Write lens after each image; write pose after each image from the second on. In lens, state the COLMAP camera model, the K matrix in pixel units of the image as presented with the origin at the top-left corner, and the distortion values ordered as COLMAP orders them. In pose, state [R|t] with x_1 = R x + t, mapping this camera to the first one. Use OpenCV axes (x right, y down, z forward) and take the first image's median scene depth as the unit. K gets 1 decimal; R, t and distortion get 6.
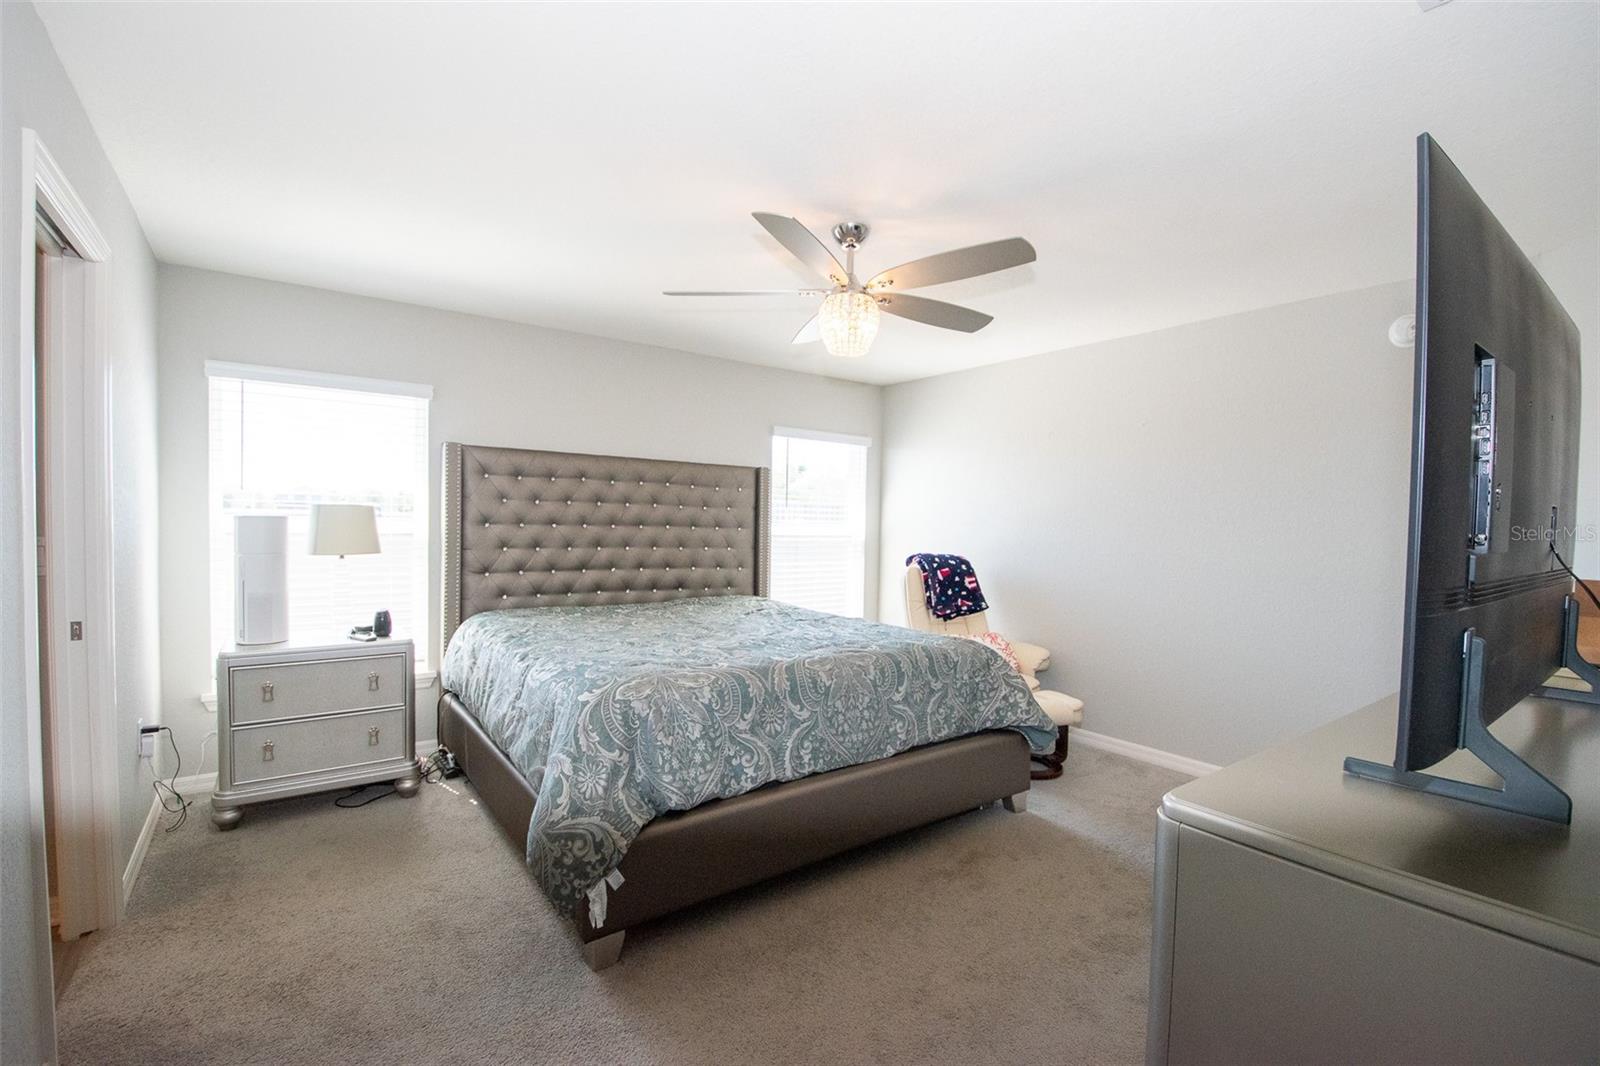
lens RADIAL K [[702.8, 0, 800.0], [0, 702.8, 533.0], [0, 0, 1]] dist [0.023657, -0.024882]
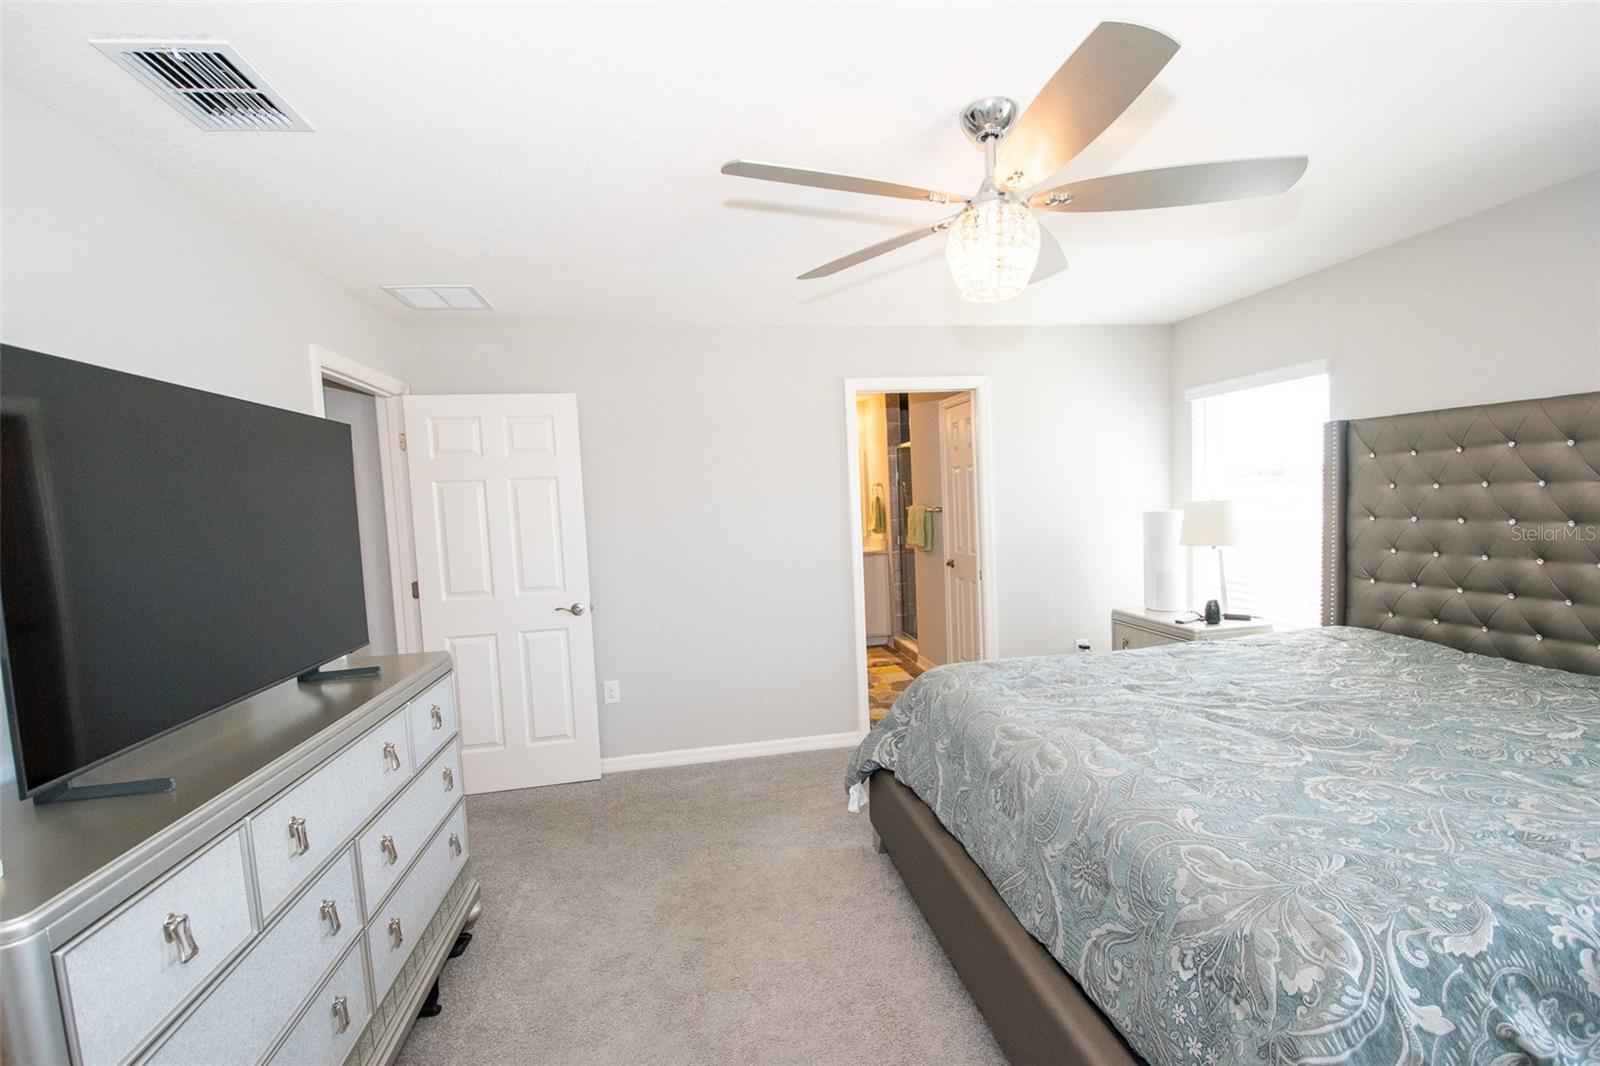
lens RADIAL K [[702.8, 0, 800.0], [0, 702.8, 533.0], [0, 0, 1]] dist [0.023657, -0.024882]
pose [[-0.449940, 0.048391, -0.891747, 0.553713], [0.022243, 0.998828, 0.042979, -0.044006], [0.892782, -0.000498, -0.450490, 0.803663]]
